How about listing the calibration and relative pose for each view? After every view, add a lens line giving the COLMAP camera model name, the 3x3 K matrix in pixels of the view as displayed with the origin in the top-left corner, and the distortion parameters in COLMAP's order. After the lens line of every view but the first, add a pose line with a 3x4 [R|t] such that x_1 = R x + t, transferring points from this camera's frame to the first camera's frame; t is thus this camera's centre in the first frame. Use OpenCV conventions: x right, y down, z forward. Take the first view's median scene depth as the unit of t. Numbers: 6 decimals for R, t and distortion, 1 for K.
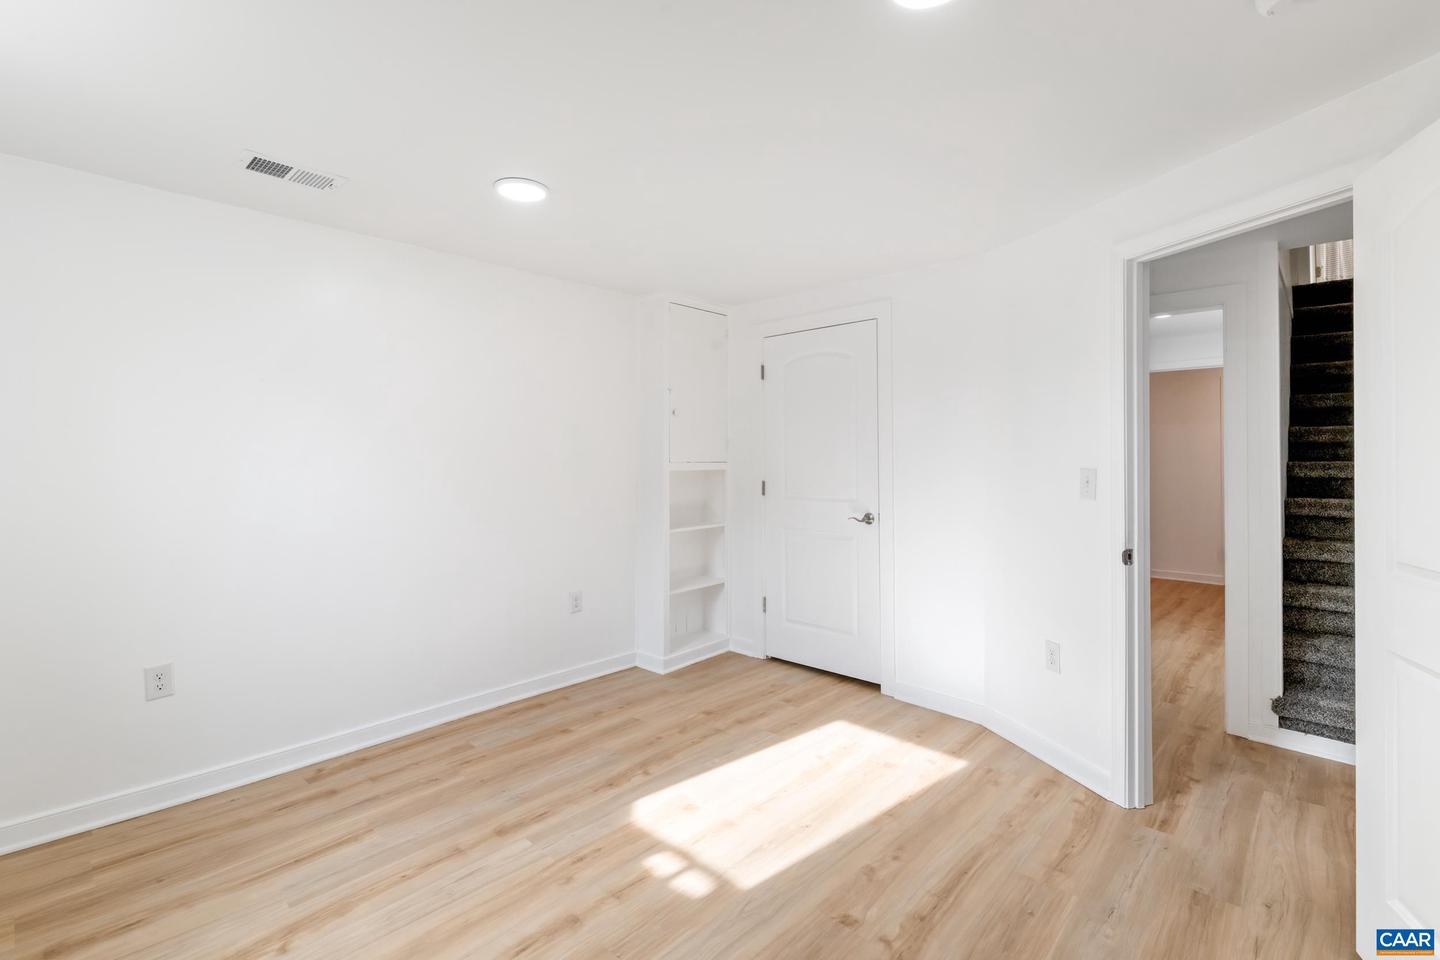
lens RADIAL K [[624.1, 0, 733.6], [0, 624.1, 454.7], [0, 0, 1]] dist [0.009599, -0.006508]
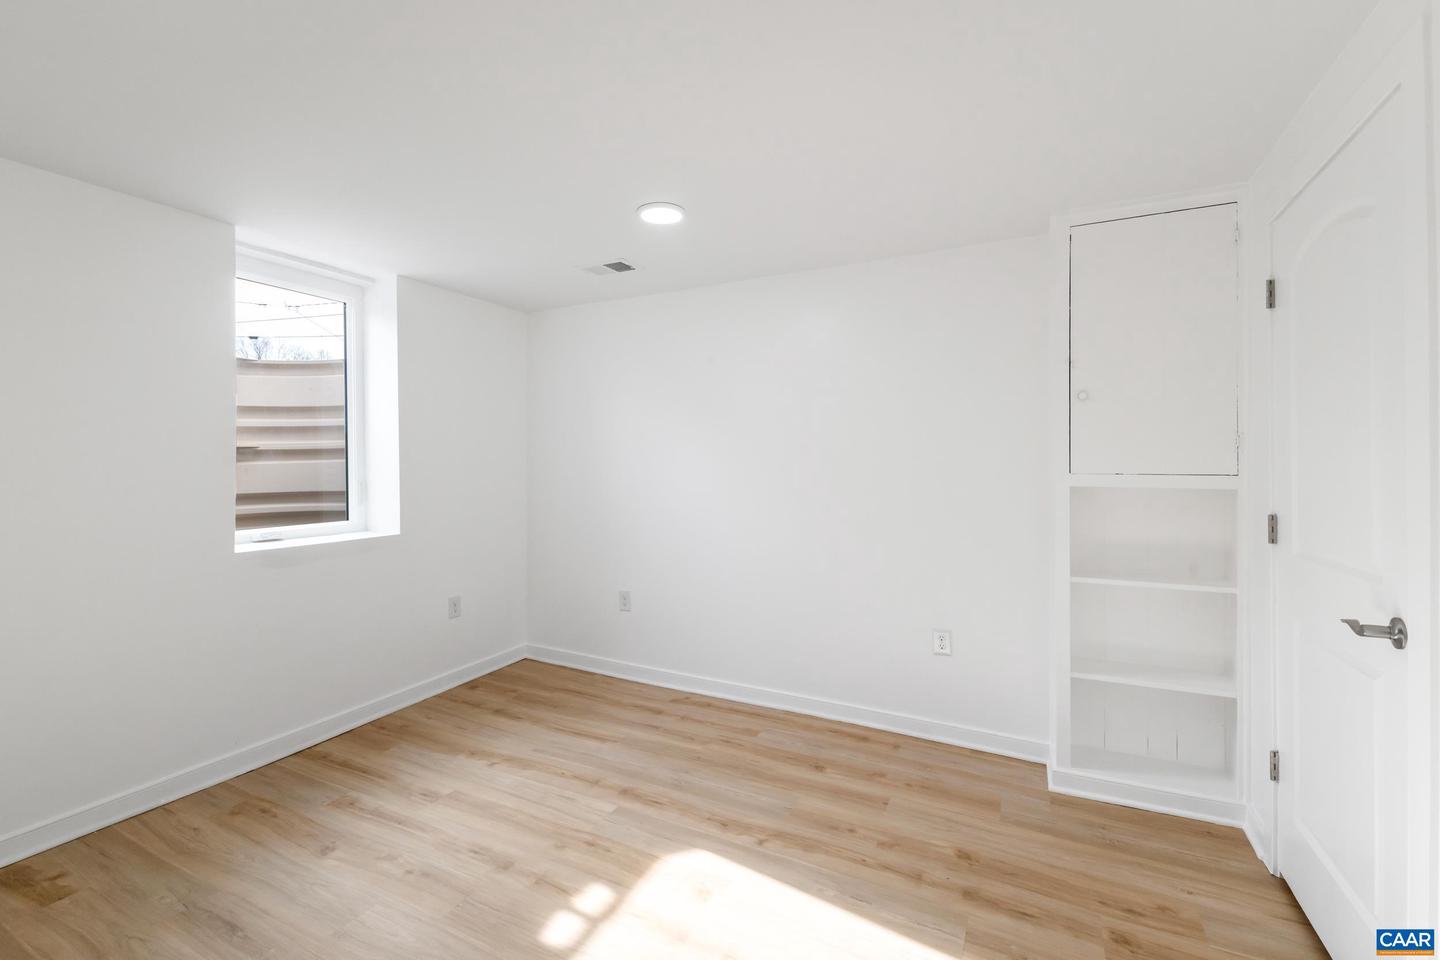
lens RADIAL K [[624.1, 0, 722.6], [0, 624.1, 465.6], [0, 0, 1]] dist [0.009599, -0.006508]
pose [[0.285446, 0.006037, -0.958376, 0.610743], [-0.006805, 0.999968, 0.004272, 0.006975], [0.958371, 0.005303, 0.285478, 0.681454]]
